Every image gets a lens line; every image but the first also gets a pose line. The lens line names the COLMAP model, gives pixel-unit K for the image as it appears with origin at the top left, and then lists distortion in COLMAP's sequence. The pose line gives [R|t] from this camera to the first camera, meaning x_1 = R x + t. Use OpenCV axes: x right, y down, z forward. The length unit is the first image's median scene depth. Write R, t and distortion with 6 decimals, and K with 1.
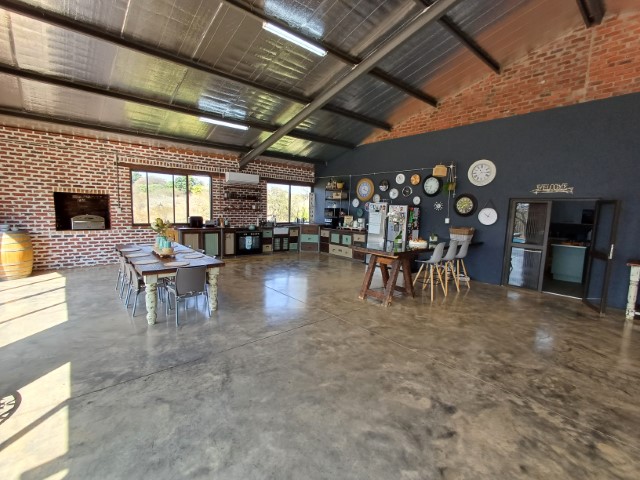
lens RADIAL K [[292.3, 0, 316.7], [0, 292.3, 239.8], [0, 0, 1]] dist [0.002090, 0.000375]
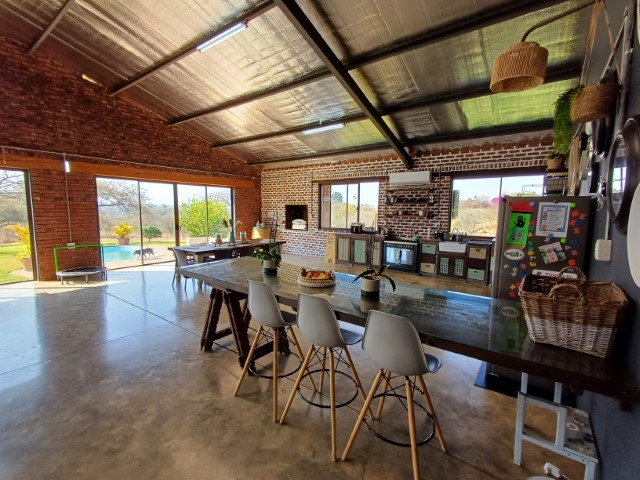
lens RADIAL K [[292.3, 0, 317.9], [0, 292.3, 241.9], [0, 0, 1]] dist [0.002090, 0.000375]
pose [[0.215394, 0.076714, -0.973509, 0.549157], [-0.113624, 0.992107, 0.053040, -0.050915], [0.969894, 0.099190, 0.222411, 0.638175]]
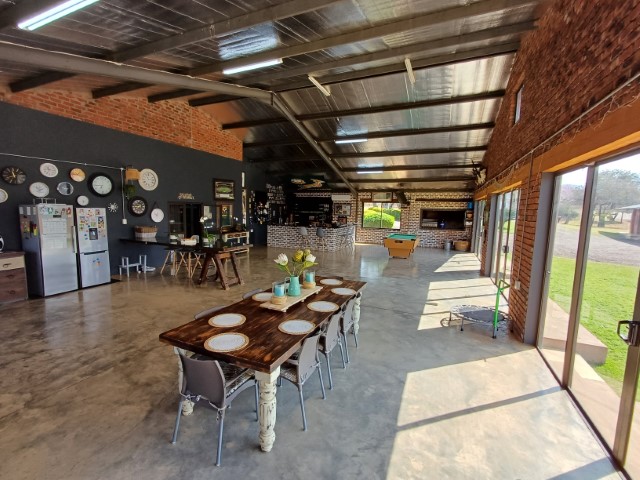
lens RADIAL K [[292.3, 0, 317.1], [0, 292.3, 238.4], [0, 0, 1]] dist [0.002090, 0.000375]
pose [[-0.432951, -0.132663, 0.891602, -0.678013], [0.062617, 0.982295, 0.176564, -0.128271], [-0.899240, 0.132273, -0.416979, 0.724802]]
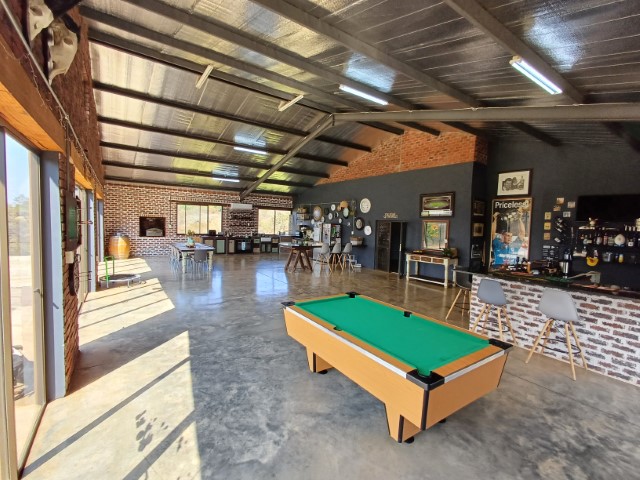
lens RADIAL K [[292.3, 0, 320.2], [0, 292.3, 240.5], [0, 0, 1]] dist [0.002090, 0.000375]
pose [[0.995436, 0.008476, -0.095054, 0.369109], [-0.013447, 0.998568, -0.051779, 0.060876], [0.094479, 0.052821, 0.994125, -0.618684]]
